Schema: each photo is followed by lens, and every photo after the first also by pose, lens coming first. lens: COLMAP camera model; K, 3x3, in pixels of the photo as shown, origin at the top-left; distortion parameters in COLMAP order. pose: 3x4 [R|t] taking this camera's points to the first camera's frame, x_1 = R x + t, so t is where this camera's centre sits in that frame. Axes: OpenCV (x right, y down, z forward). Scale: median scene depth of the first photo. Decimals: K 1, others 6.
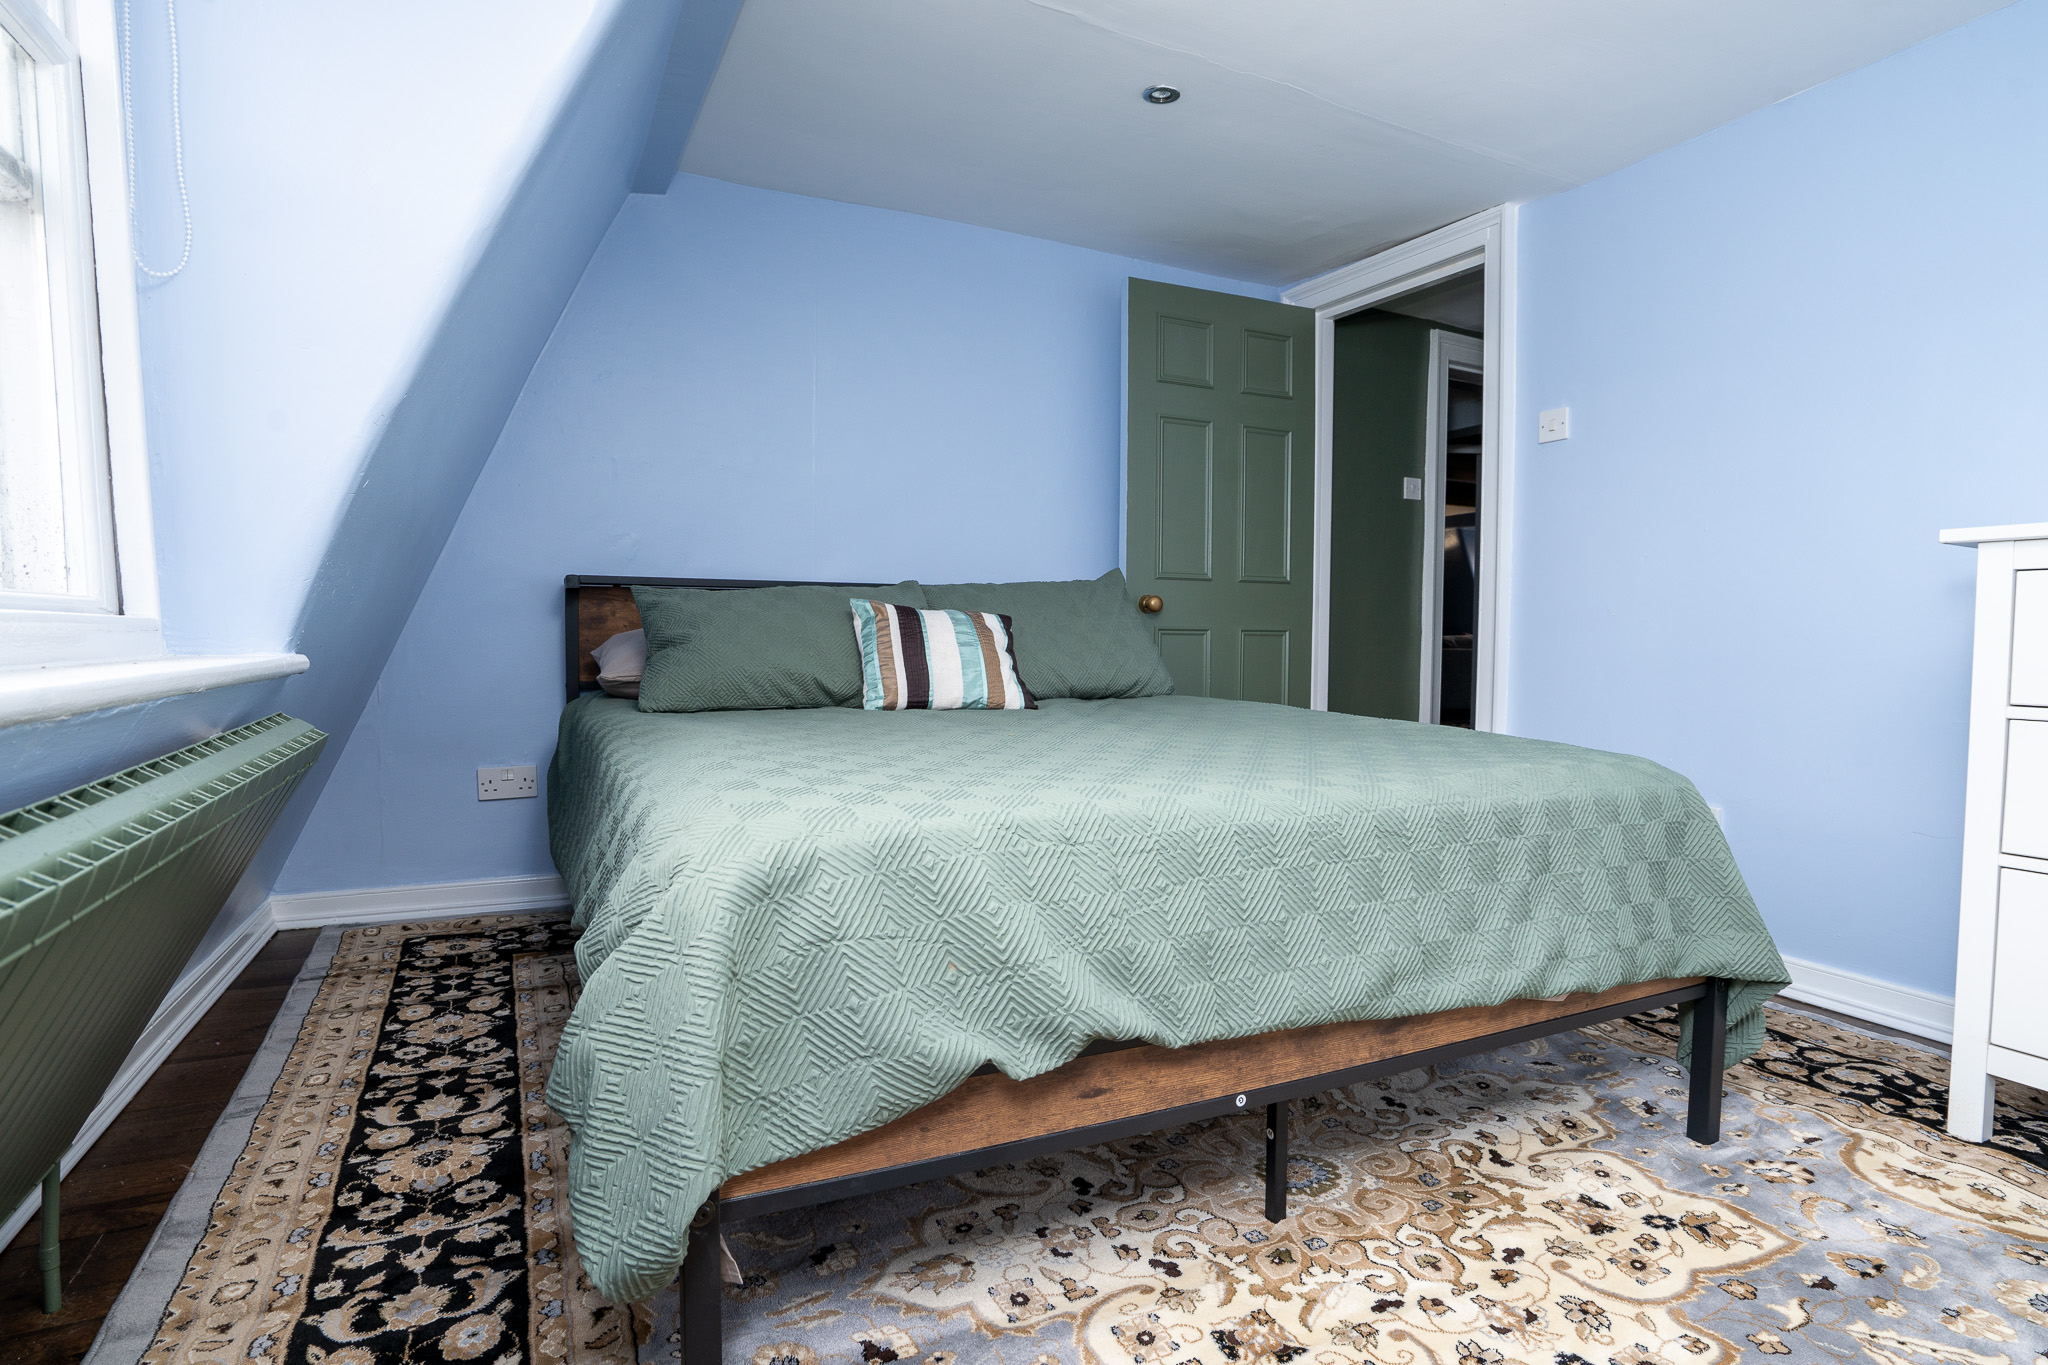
lens RADIAL K [[1028.9, 0, 1024.0], [0, 1028.9, 682.5], [0, 0, 1]] dist [-0.063725, 0.020153]
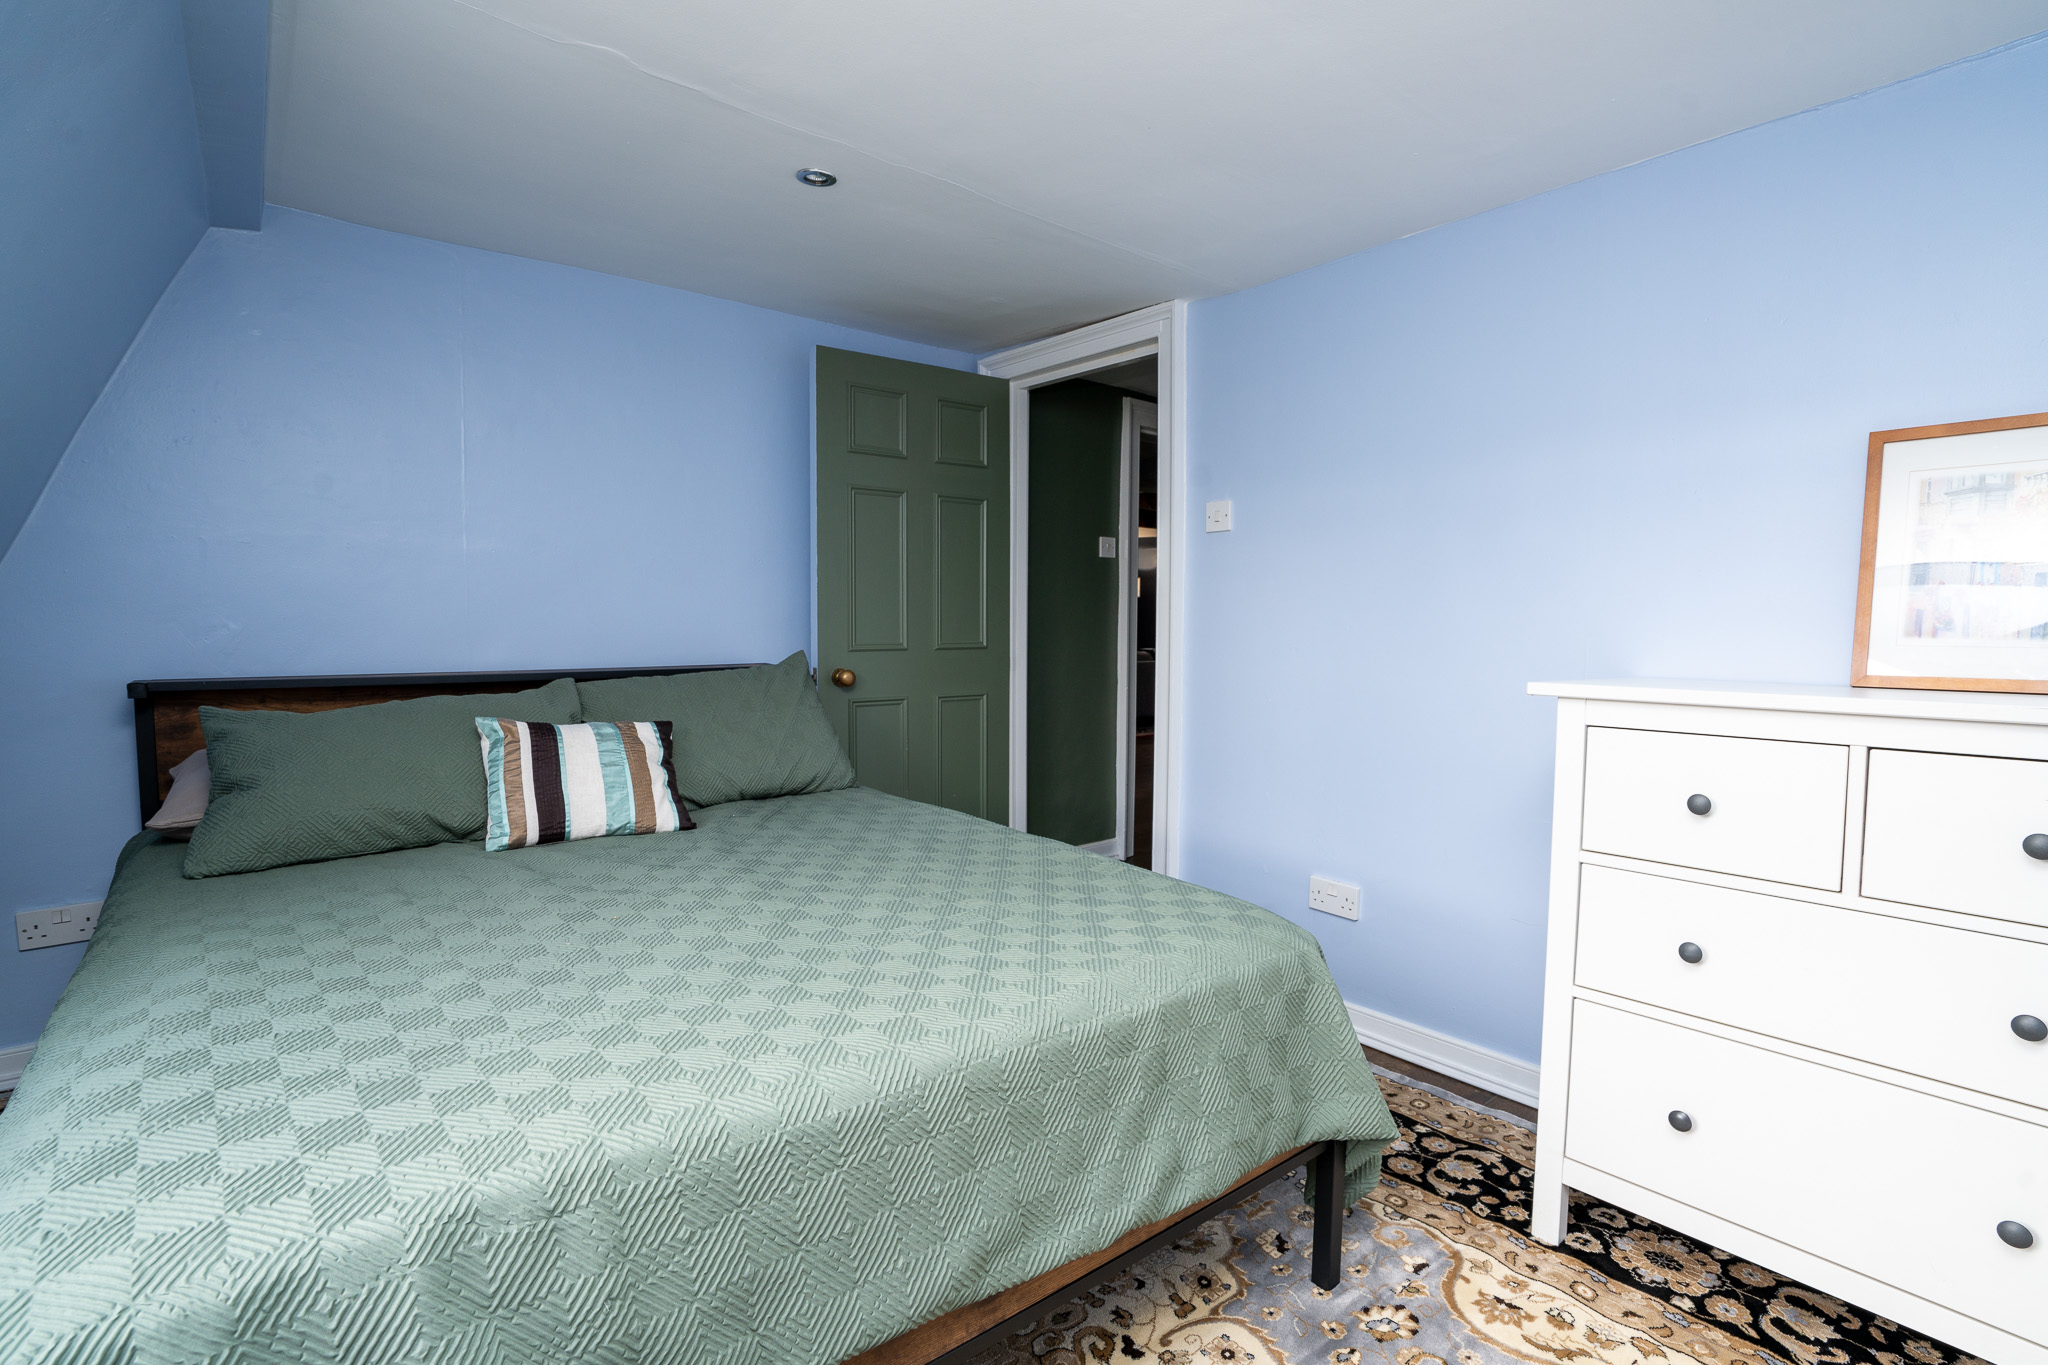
lens RADIAL K [[952.3, 0, 1024.0], [0, 952.3, 682.5], [0, 0, 1]] dist [-0.083876, 0.037046]
pose [[0.971838, -0.019819, 0.234815, 0.148884], [0.016222, 0.999720, 0.017242, -0.163959], [-0.235091, -0.012948, 0.971887, 0.137488]]
